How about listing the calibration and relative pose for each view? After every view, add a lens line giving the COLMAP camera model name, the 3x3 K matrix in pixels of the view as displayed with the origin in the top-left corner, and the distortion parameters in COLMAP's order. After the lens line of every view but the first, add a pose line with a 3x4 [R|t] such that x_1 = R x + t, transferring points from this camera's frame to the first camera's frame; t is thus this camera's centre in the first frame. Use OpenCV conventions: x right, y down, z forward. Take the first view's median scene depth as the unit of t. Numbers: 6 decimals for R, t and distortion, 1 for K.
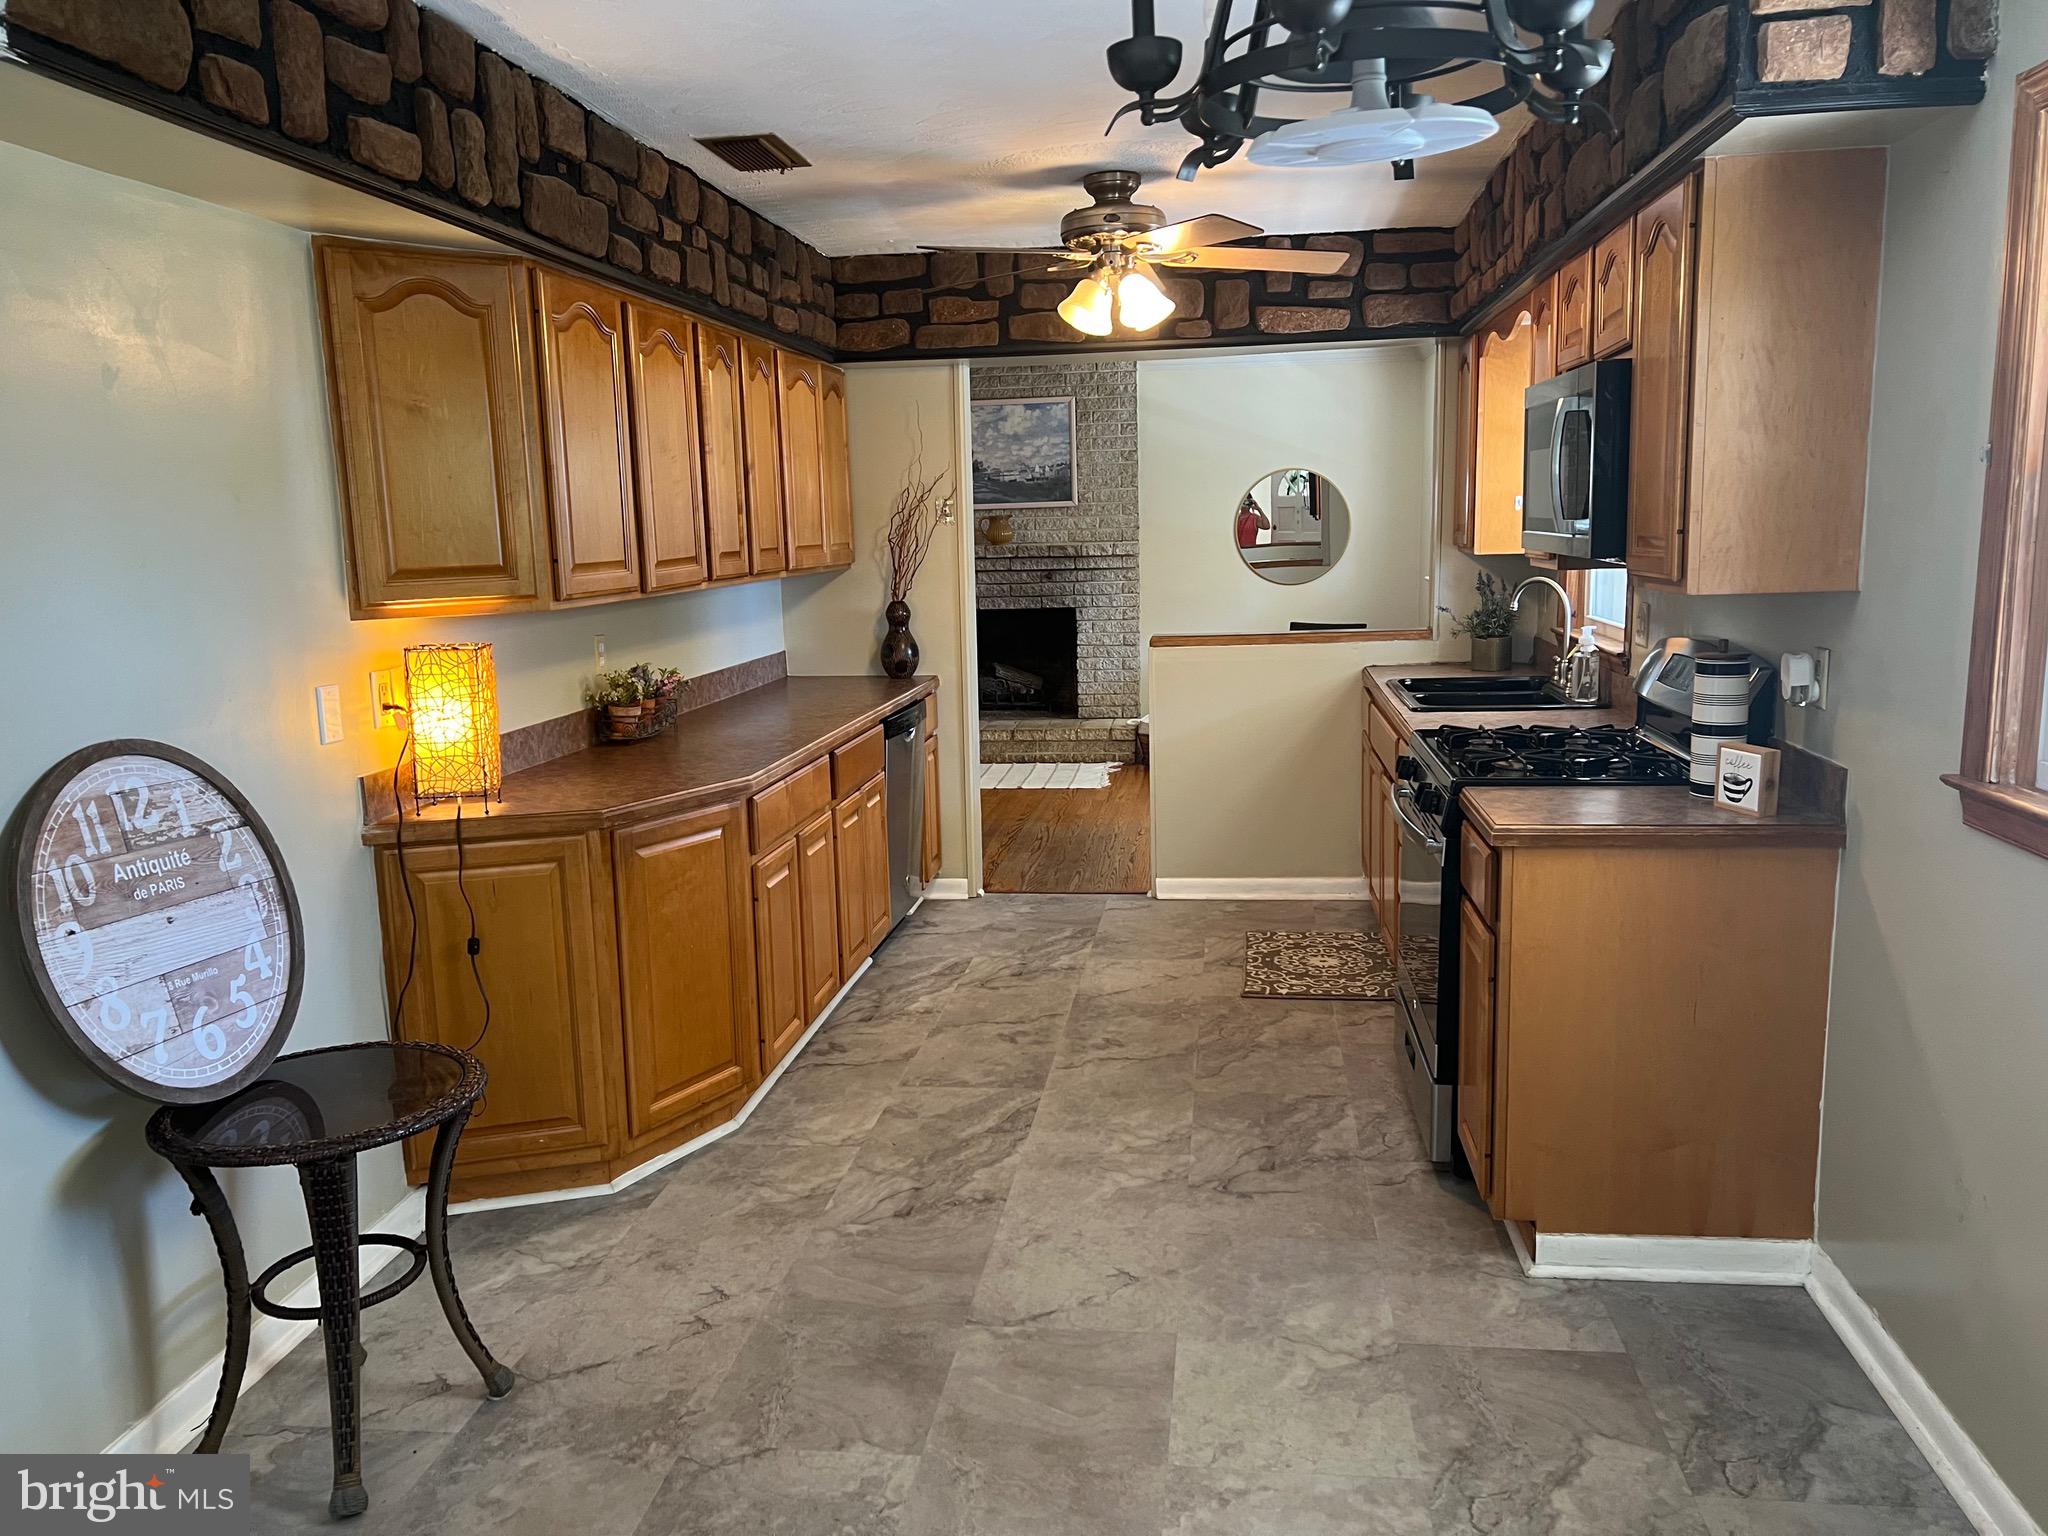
lens RADIAL K [[1535.3, 0, 1020.9], [0, 1535.3, 760.7], [0, 0, 1]] dist [0.042741, -0.022688]
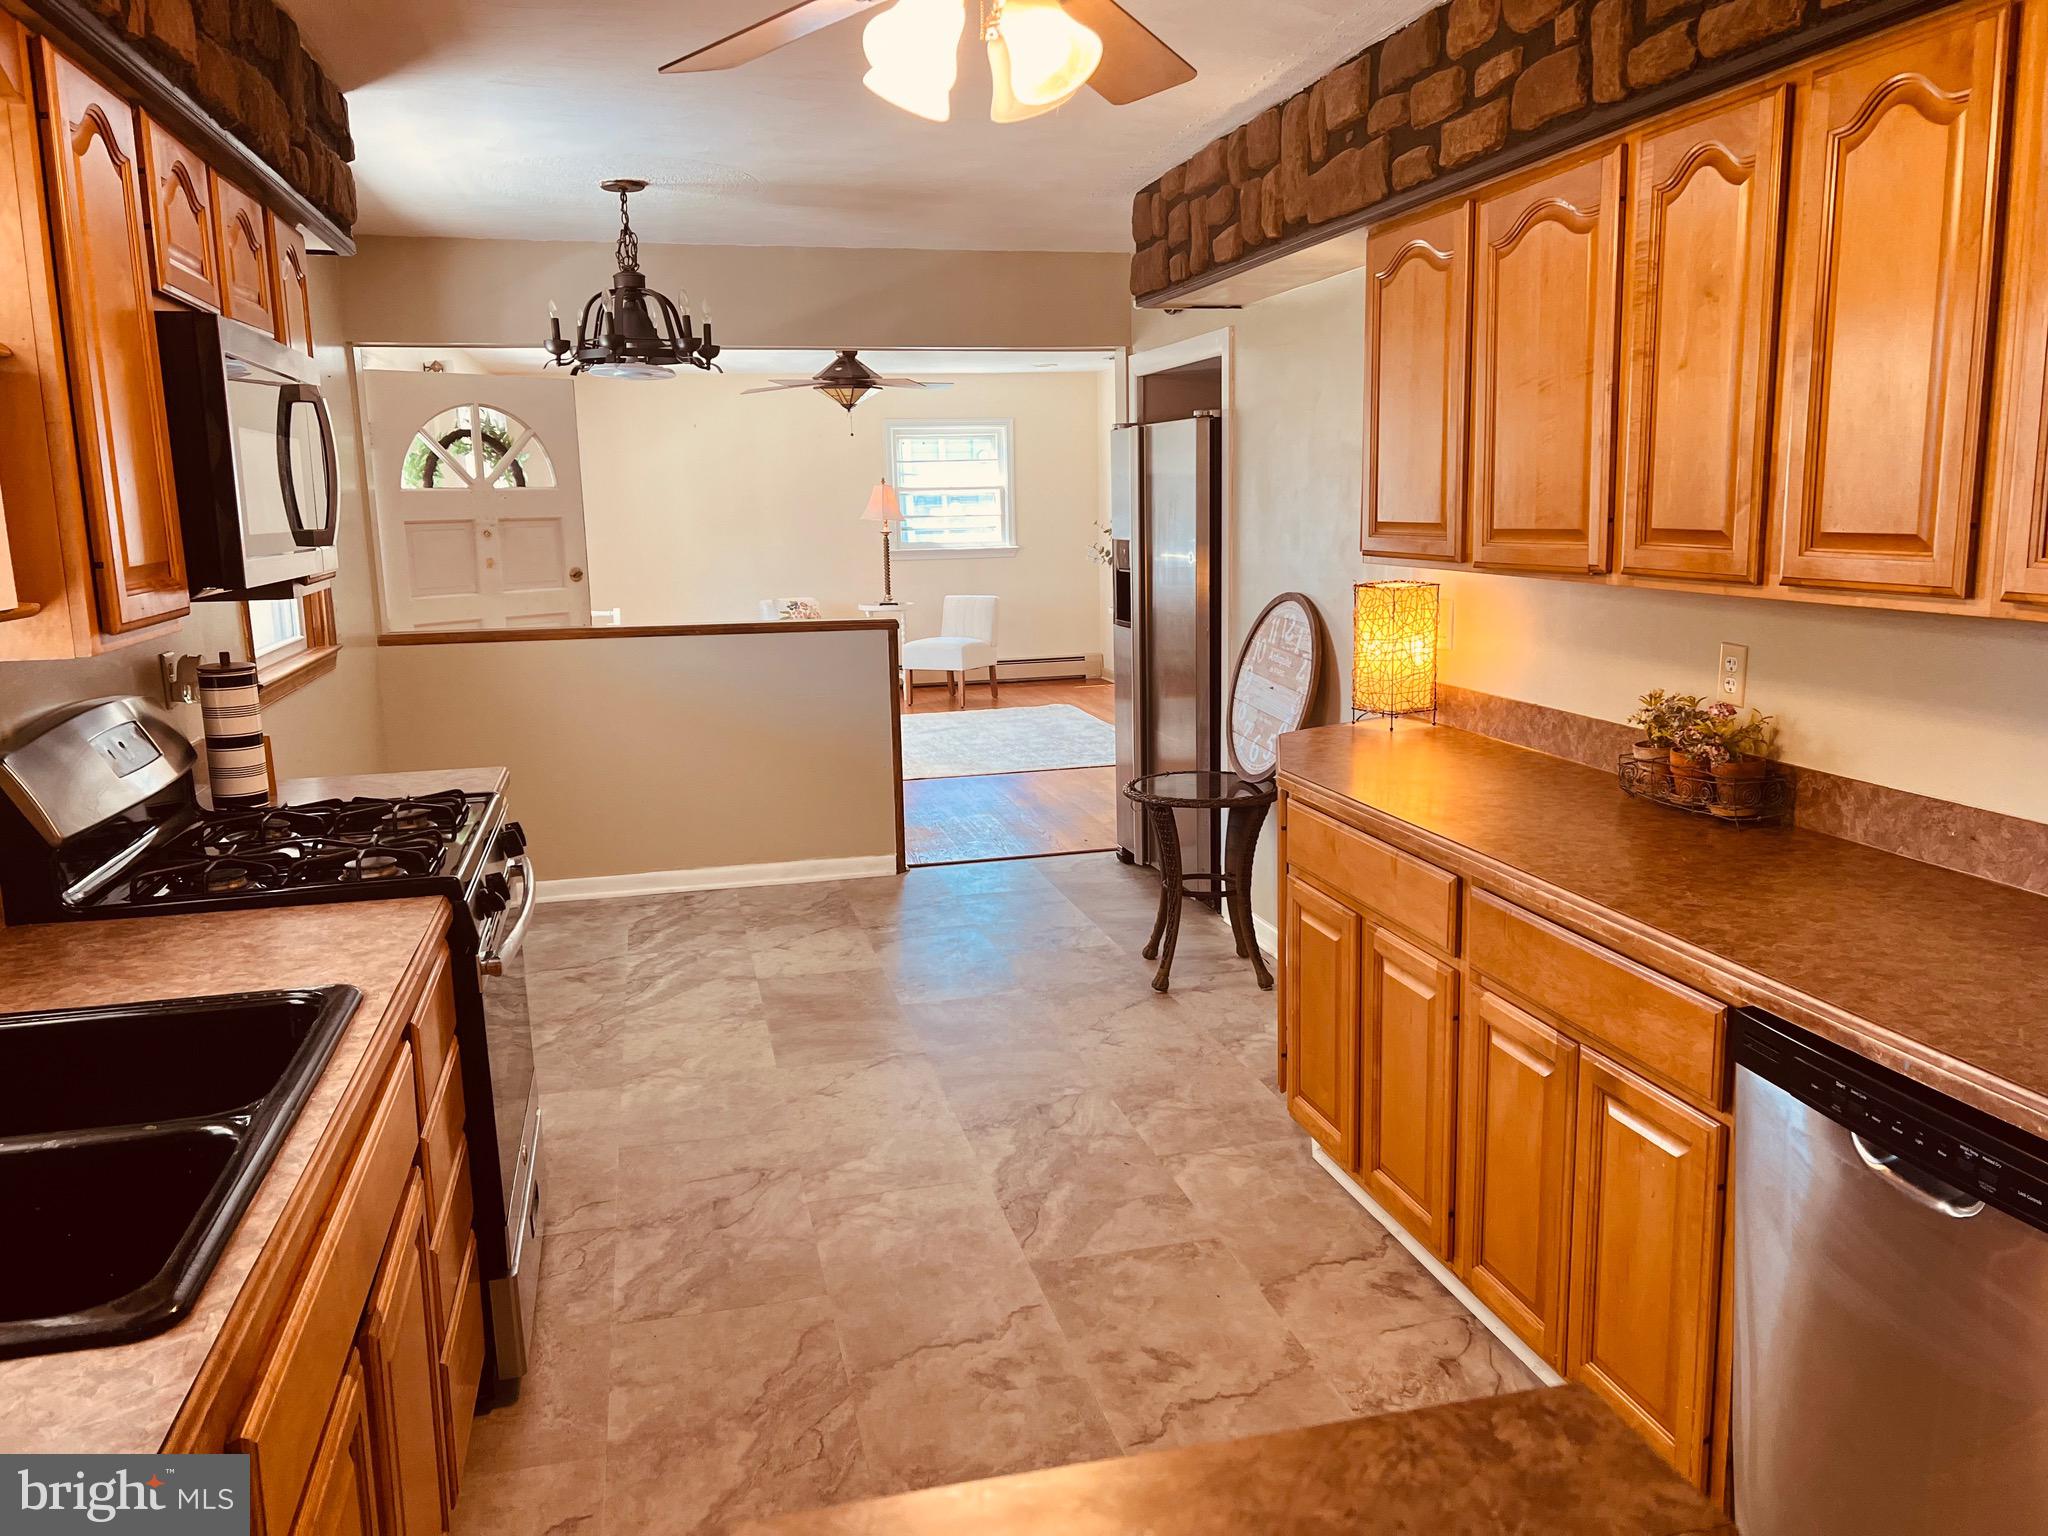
lens RADIAL K [[1535.3, 0, 1018.5], [0, 1535.3, 766.7], [0, 0, 1]] dist [0.042741, -0.022688]
pose [[-0.929610, 0.113665, -0.350578, 0.266465], [-0.009898, 0.943208, 0.332055, -0.273404], [0.368411, 0.312152, -0.875691, 1.655305]]
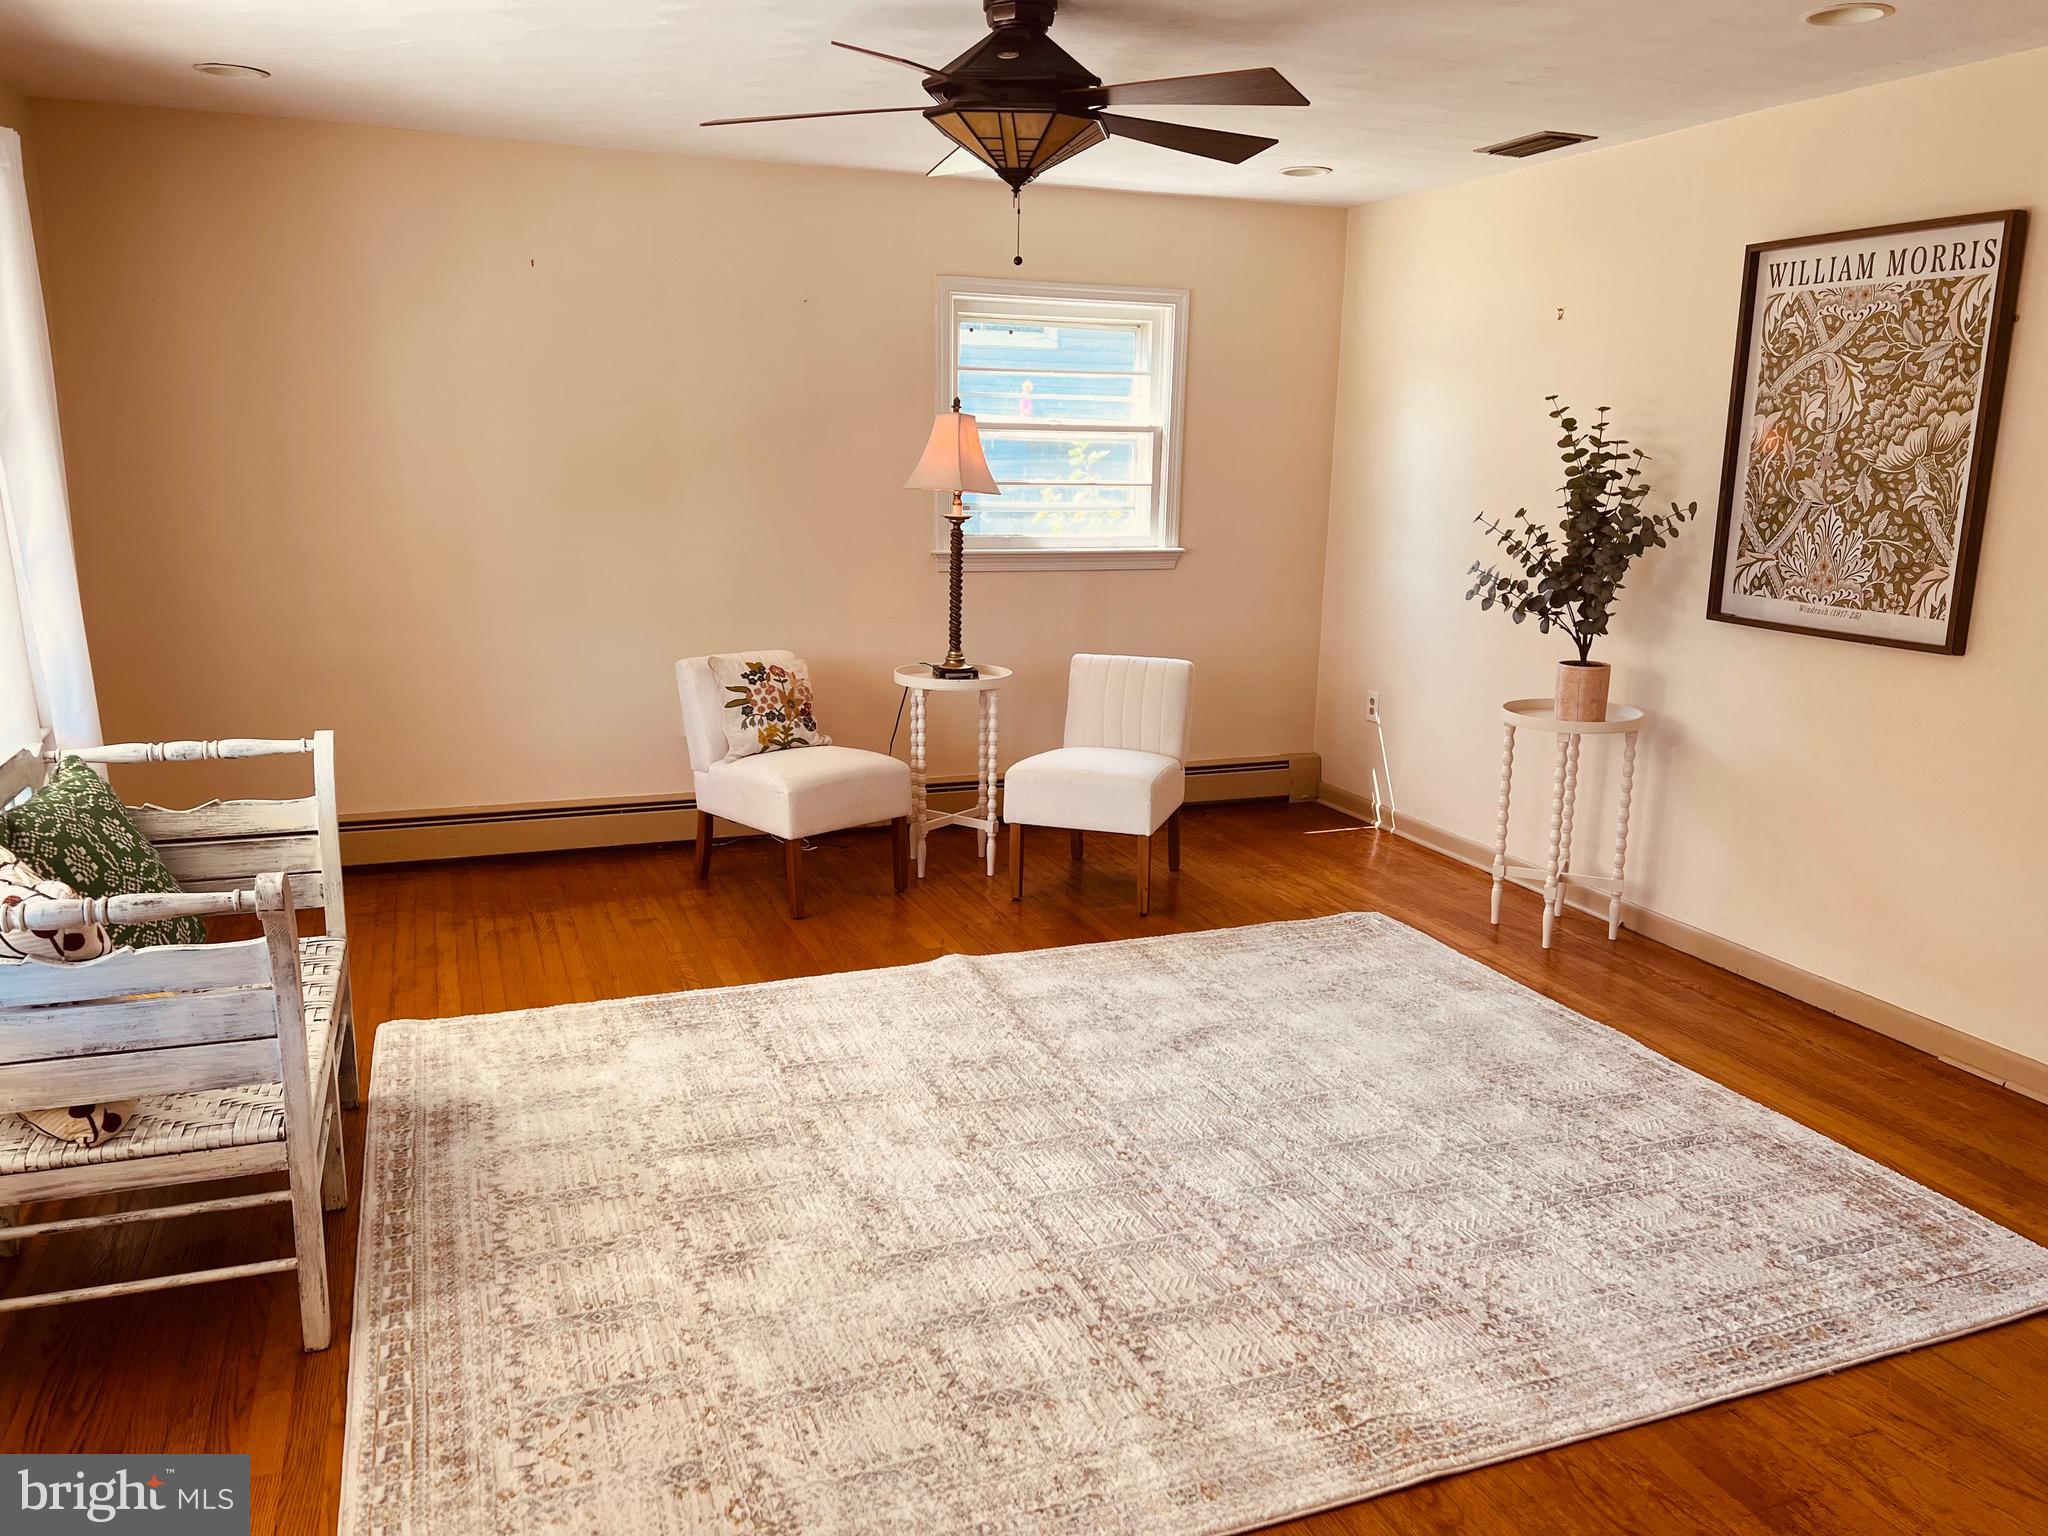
lens RADIAL K [[1535.3, 0, 1023.4], [0, 1535.3, 768.2], [0, 0, 1]] dist [0.042741, -0.022688]
pose [[-0.874668, 0.115648, -0.470725, 0.167382], [-0.069787, 0.930959, 0.358393, -0.158900], [0.479673, 0.346325, -0.806209, 0.977104]]
